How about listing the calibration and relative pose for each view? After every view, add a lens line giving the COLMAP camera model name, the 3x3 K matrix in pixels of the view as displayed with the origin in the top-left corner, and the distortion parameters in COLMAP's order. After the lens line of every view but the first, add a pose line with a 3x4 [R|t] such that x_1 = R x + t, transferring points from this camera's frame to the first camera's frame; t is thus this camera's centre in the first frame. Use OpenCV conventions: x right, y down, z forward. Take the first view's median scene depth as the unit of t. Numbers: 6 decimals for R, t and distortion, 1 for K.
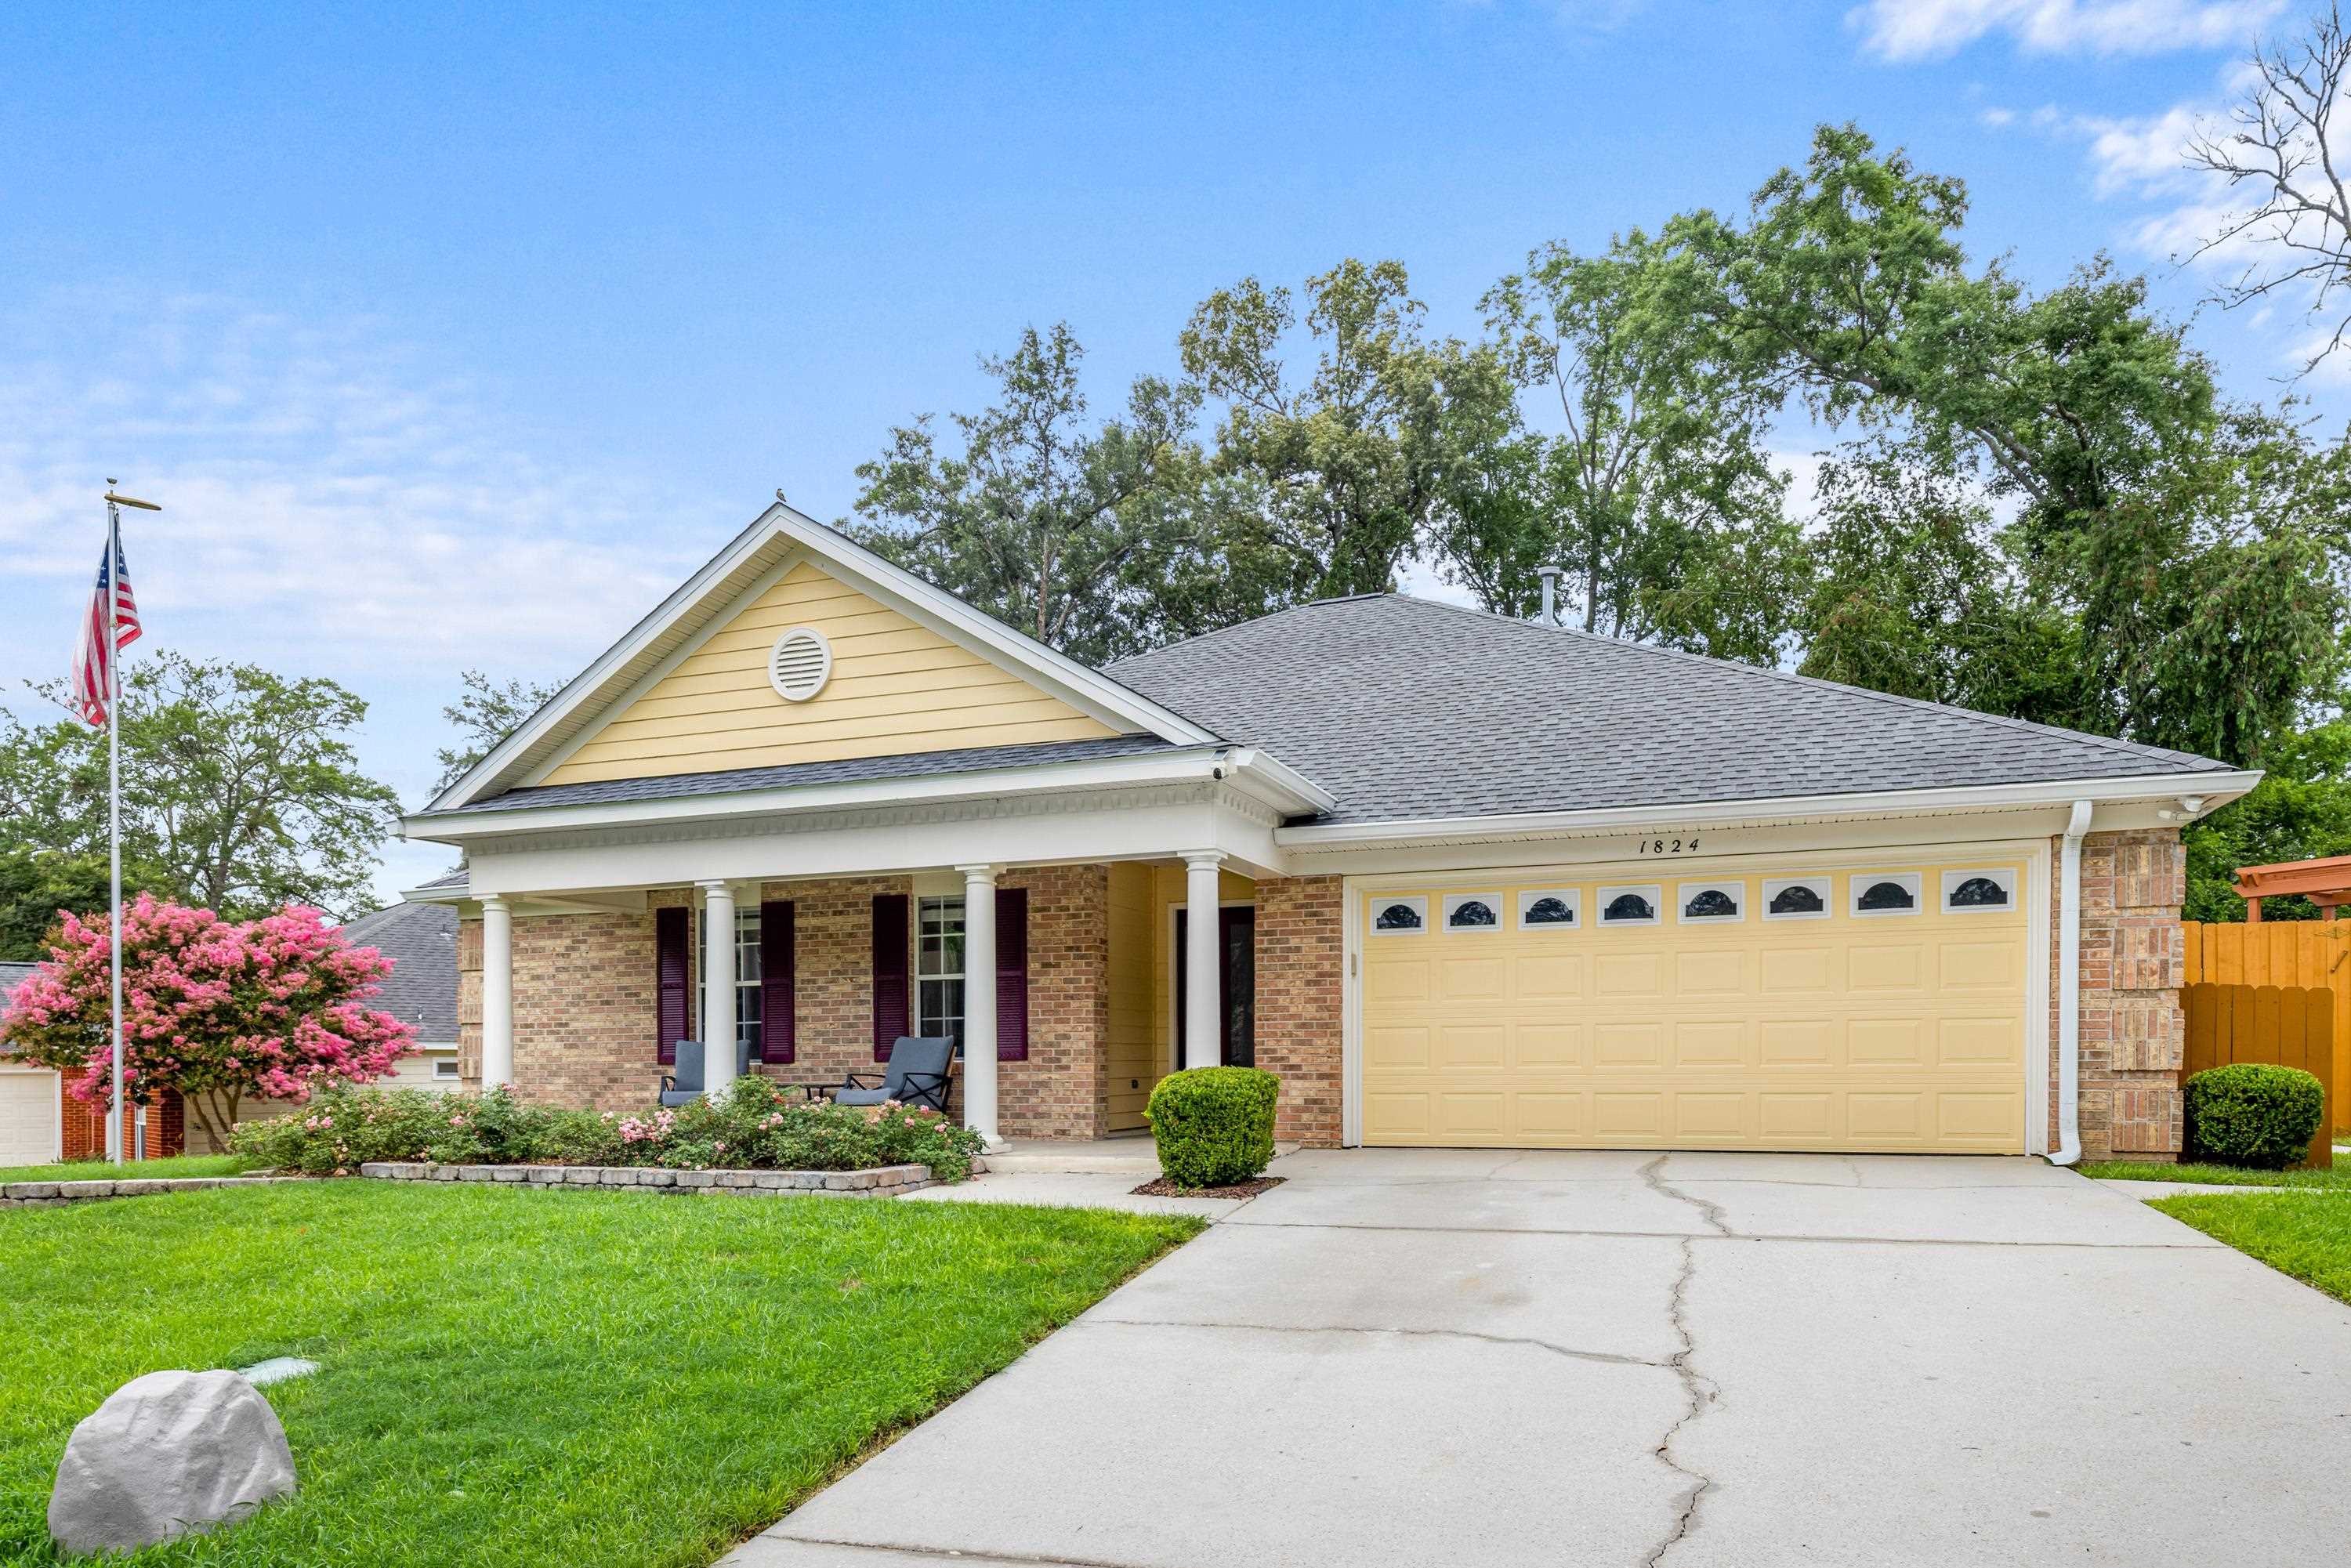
lens RADIAL K [[1608.7, 0, 1158.7], [0, 1608.7, 986.6], [0, 0, 1]] dist [-0.013301, 0.001530]
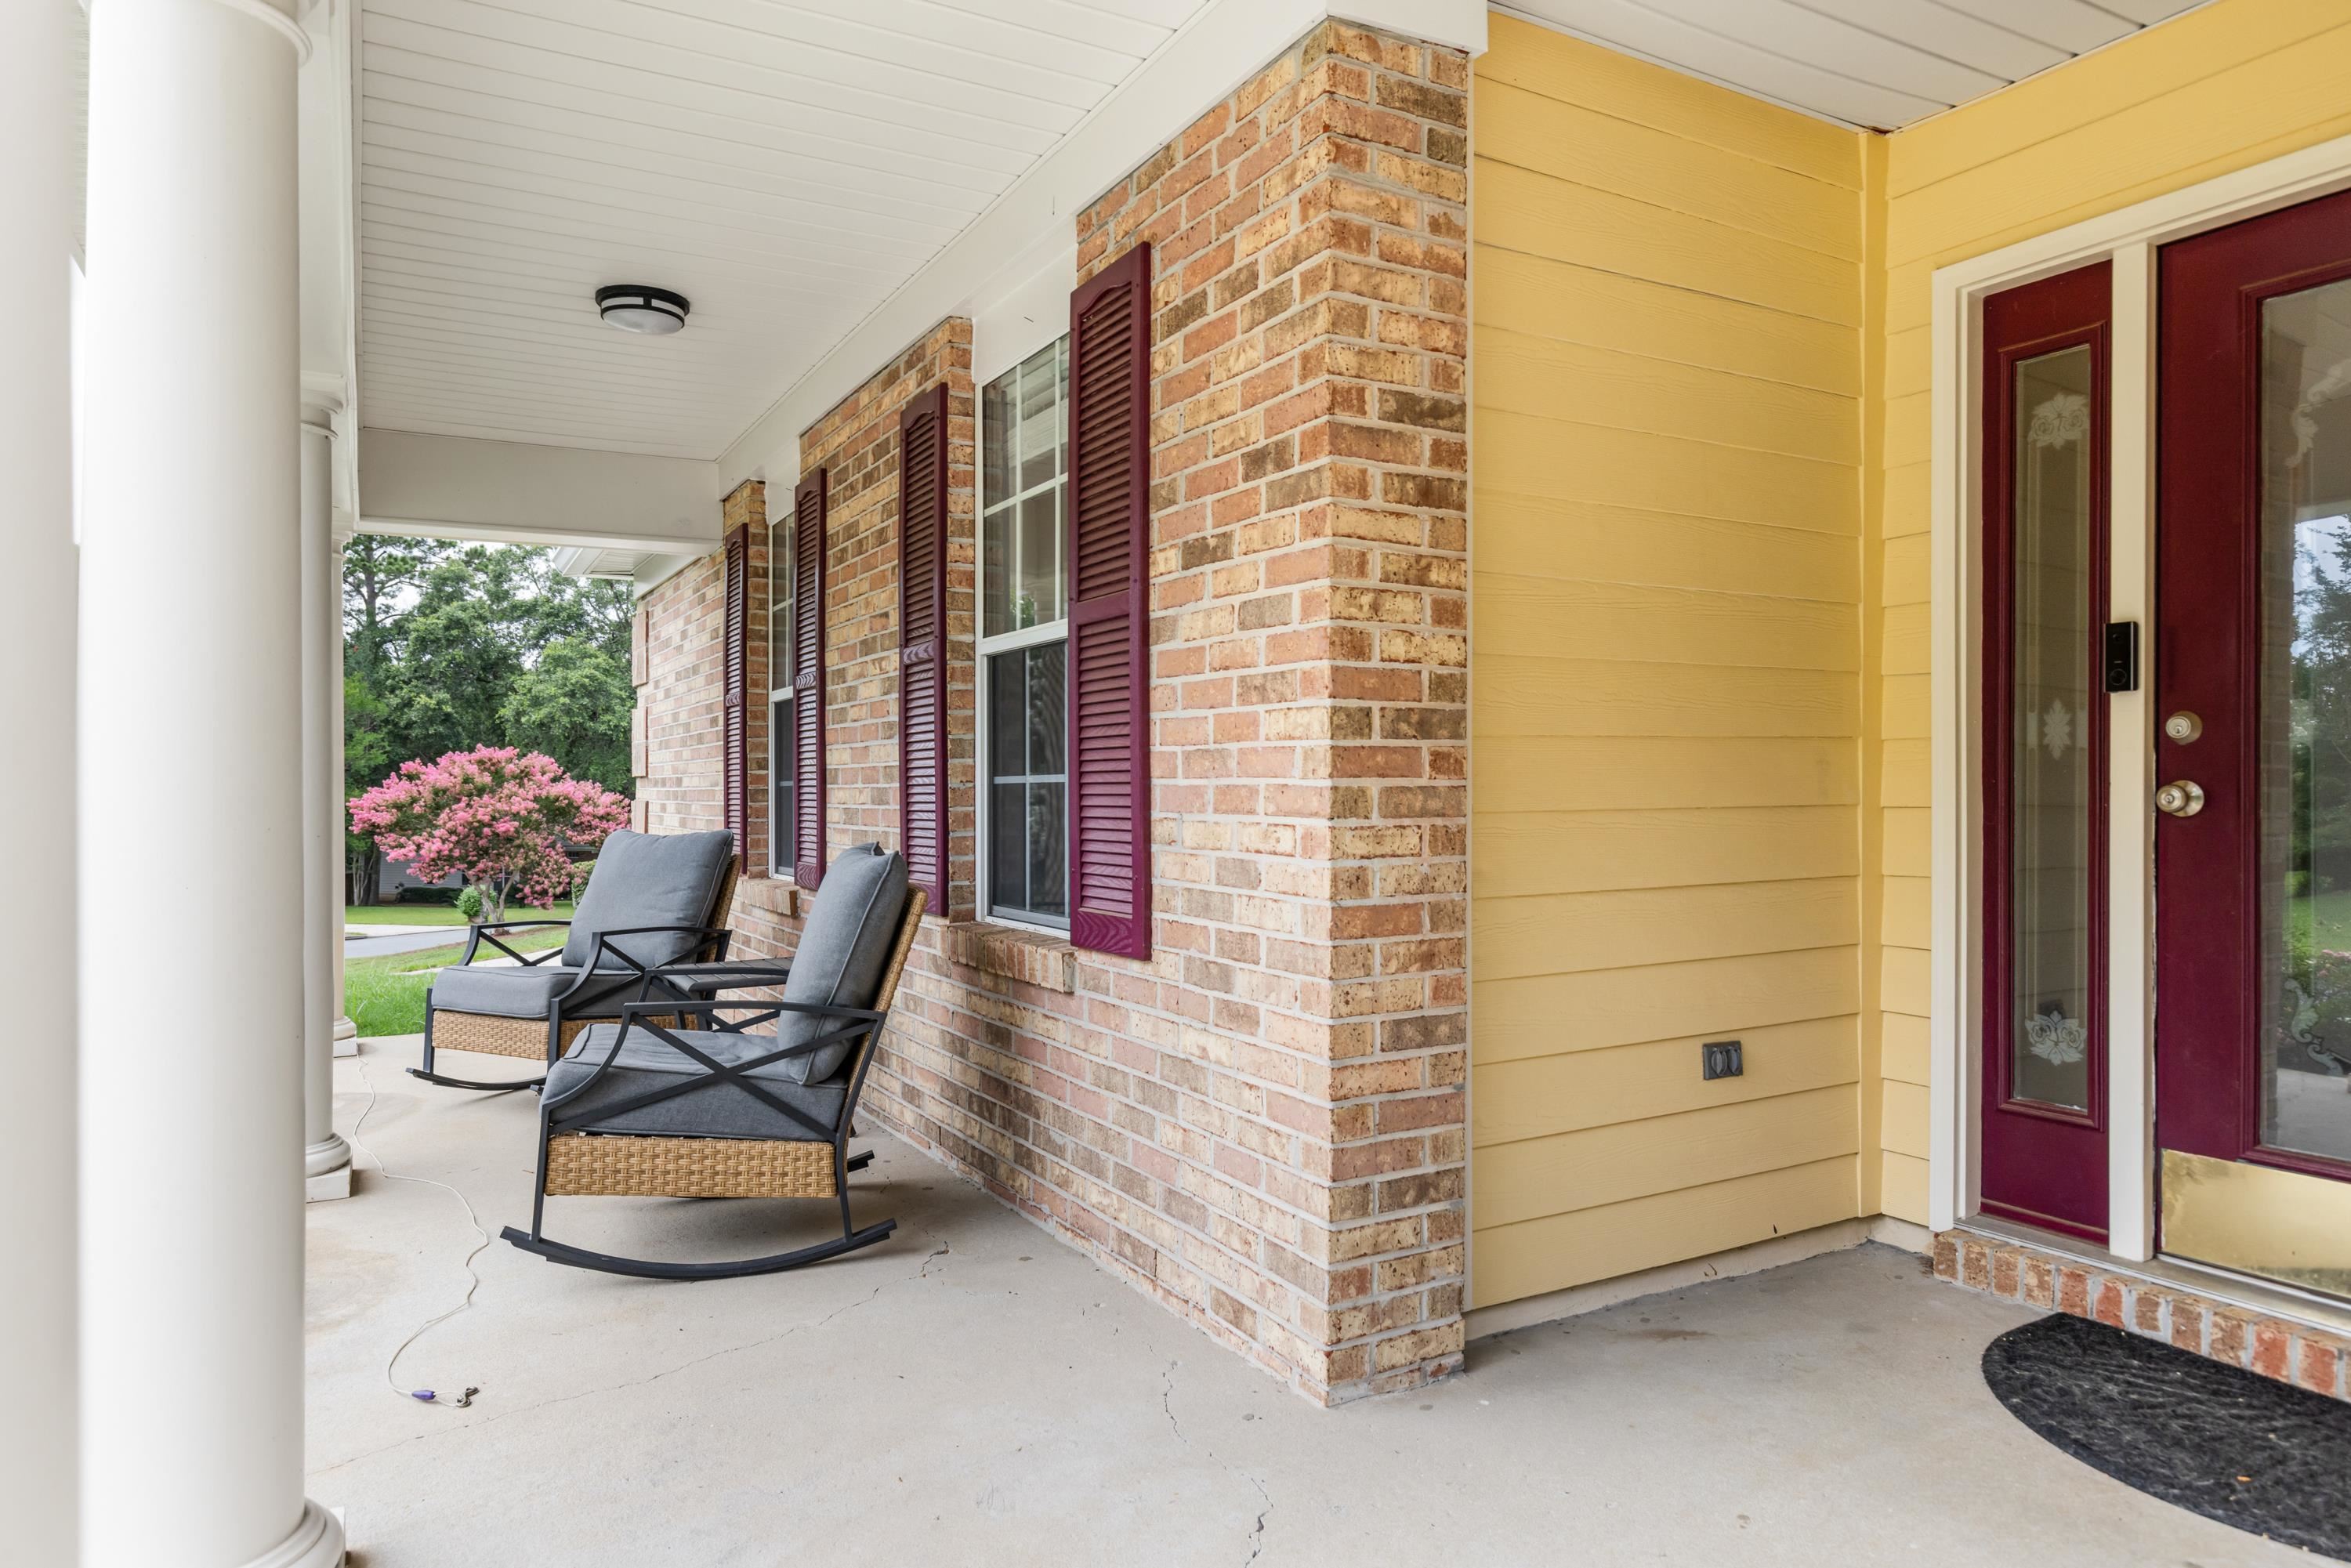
lens RADIAL K [[1431.7, 0, 1182.8], [0, 1431.7, 779.3], [0, 0, 1]] dist [0.002396, -0.002713]
pose [[0.782657, 0.001388, -0.622451, 0.054849], [0.031374, 0.998638, 0.041675, 0.009989], [0.621662, -0.052146, 0.781548, 0.837392]]
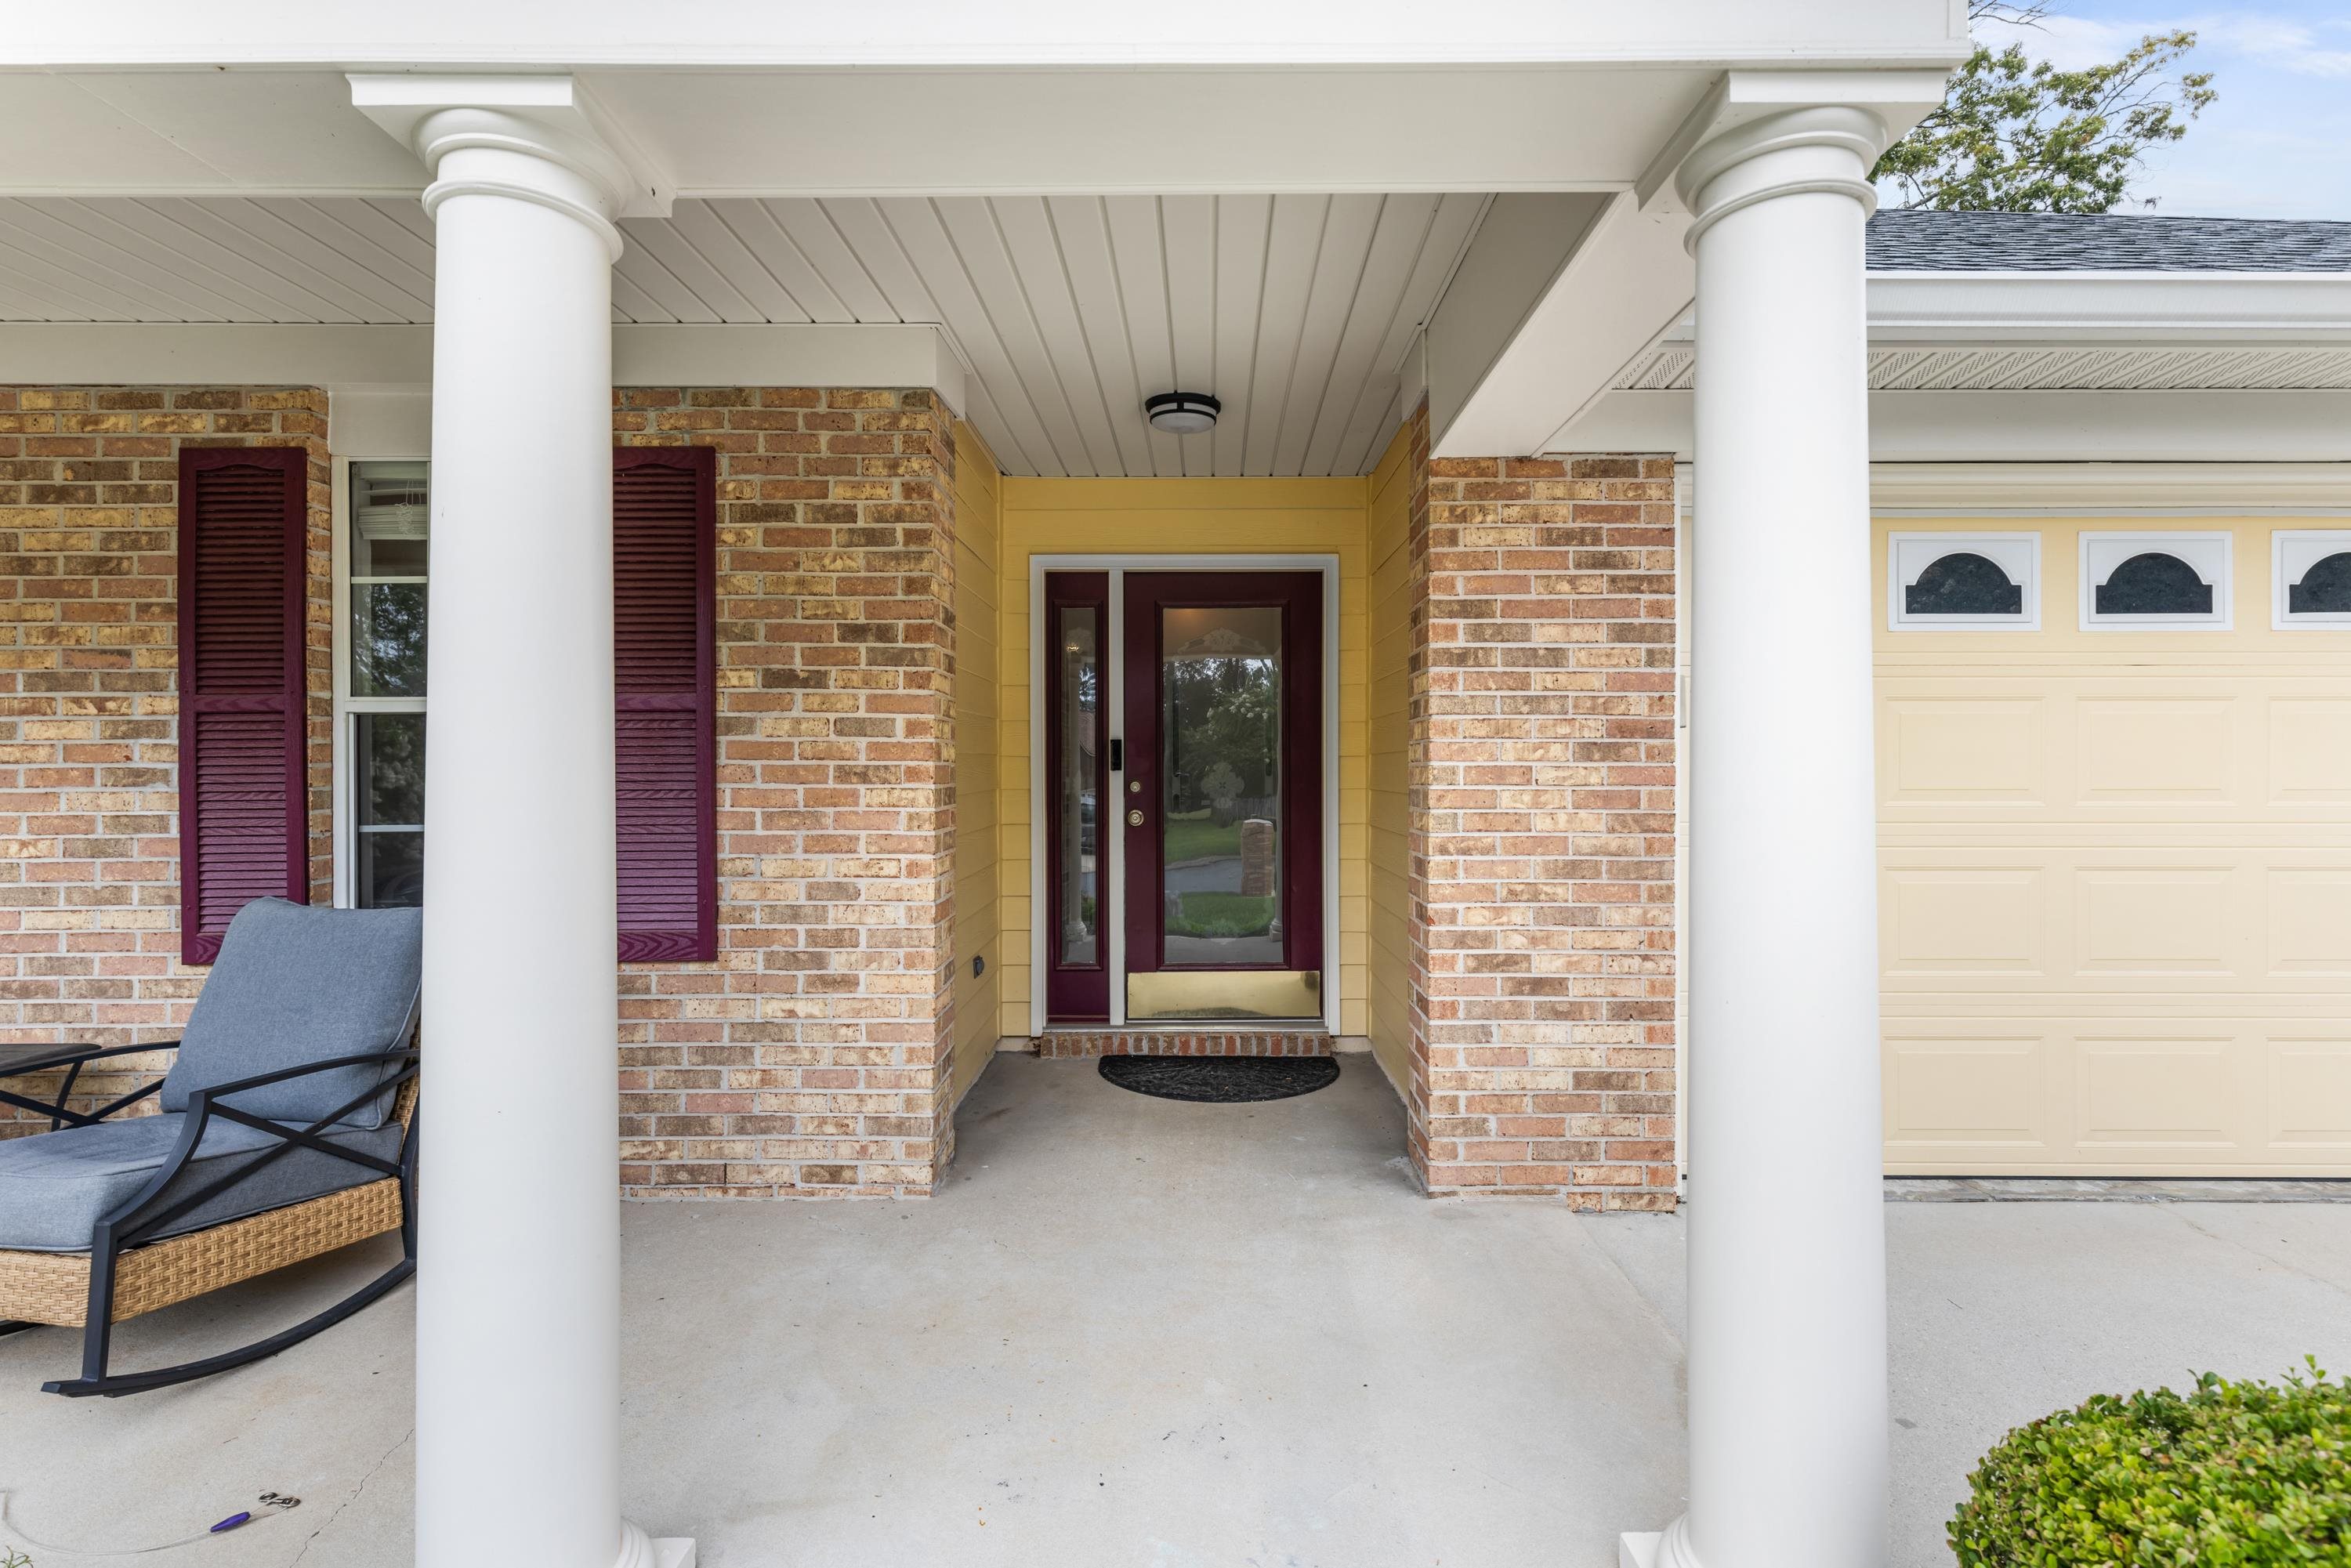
lens RADIAL K [[1094.8, 0, 1179.2], [0, 1094.8, 757.1], [0, 0, 1]] dist [0.005796, -0.001301]
pose [[0.927647, 0.006801, 0.373397, -0.077721], [-0.023247, 0.998947, 0.039558, -0.007989], [-0.372735, -0.045376, 0.926828, 0.753226]]
